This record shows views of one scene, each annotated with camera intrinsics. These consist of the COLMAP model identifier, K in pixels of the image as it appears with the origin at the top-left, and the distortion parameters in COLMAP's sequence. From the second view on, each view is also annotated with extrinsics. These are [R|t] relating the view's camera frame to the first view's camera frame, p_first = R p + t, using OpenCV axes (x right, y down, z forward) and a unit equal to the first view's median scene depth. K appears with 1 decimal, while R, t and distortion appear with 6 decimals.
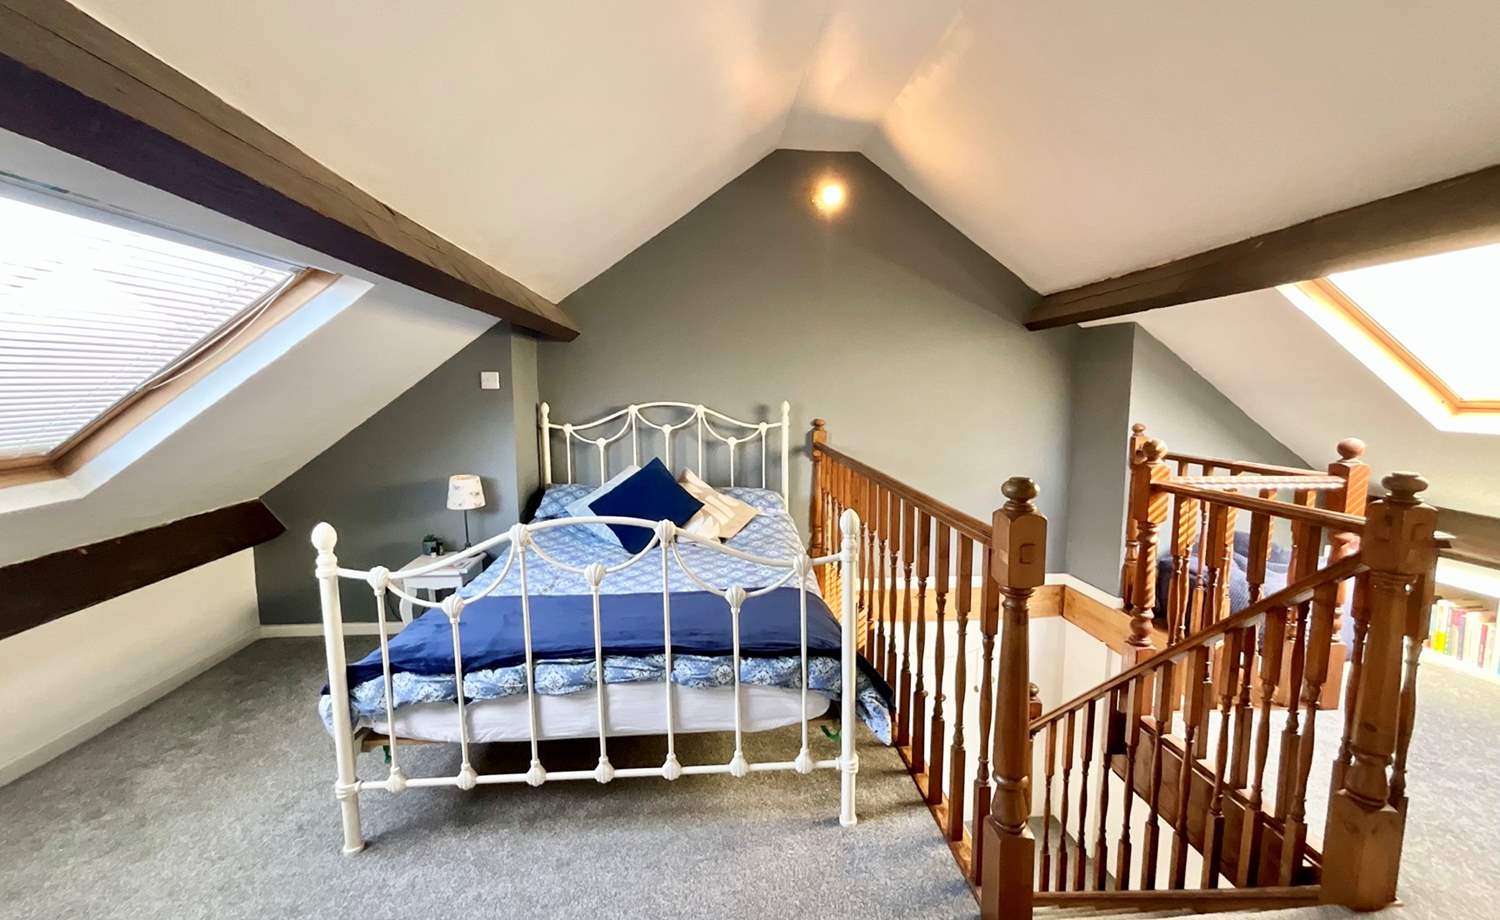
lens RADIAL K [[602.3, 0, 748.1], [0, 602.3, 464.0], [0, 0, 1]] dist [0.026281, -0.012061]
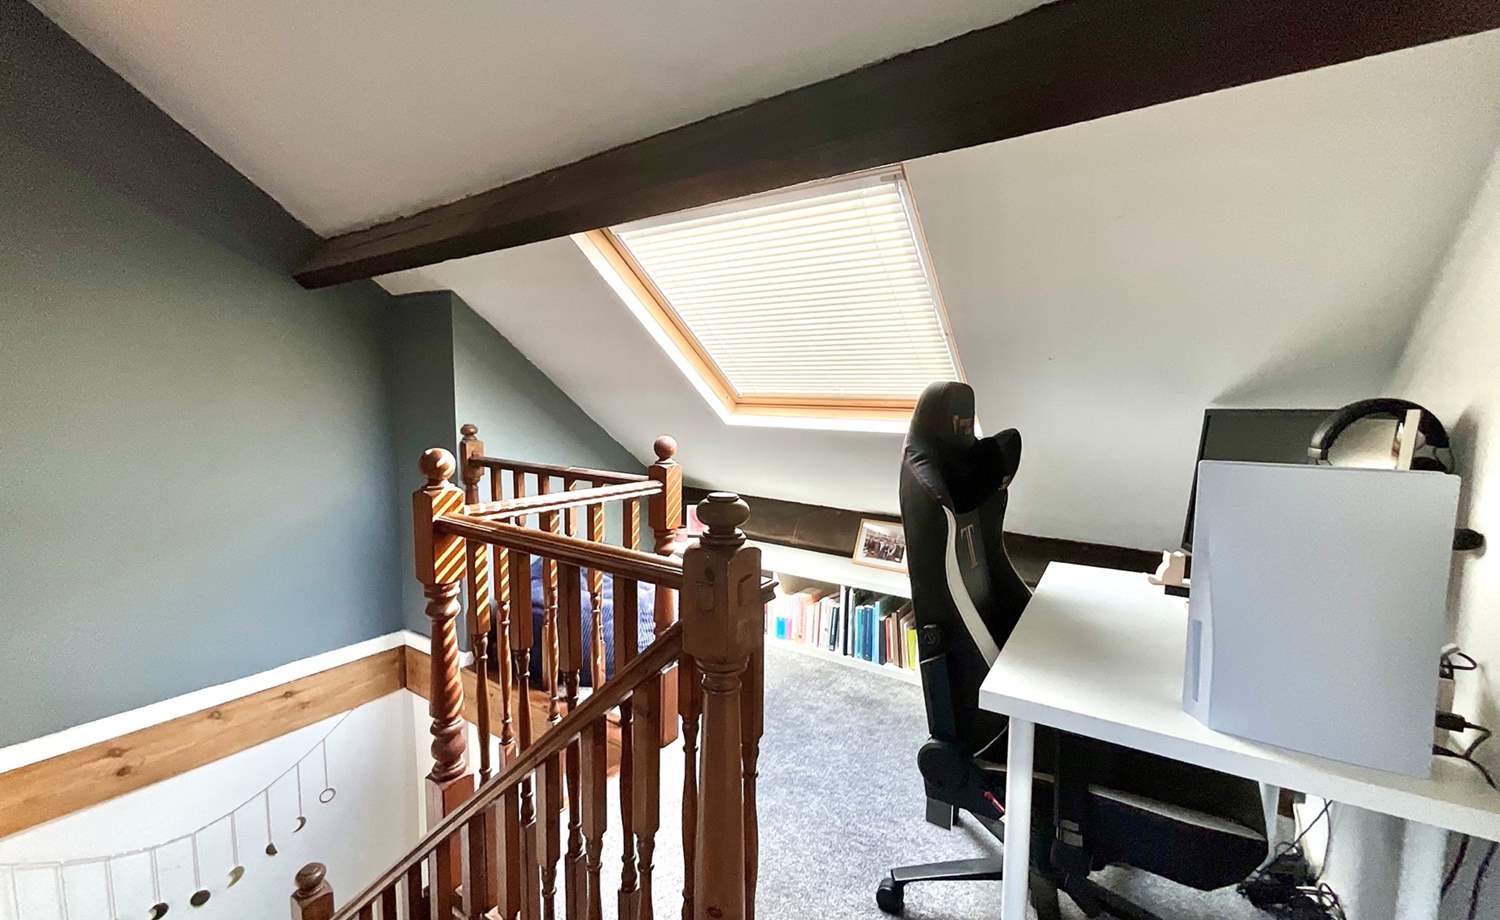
lens RADIAL K [[612.9, 0, 748.4], [0, 612.9, 462.4], [0, 0, 1]] dist [0.000271, 0.000785]
pose [[0.617989, -0.068831, 0.783168, 0.355272], [0.074706, 0.996794, 0.028657, -0.019891], [-0.782629, 0.040798, 0.621150, 0.345549]]
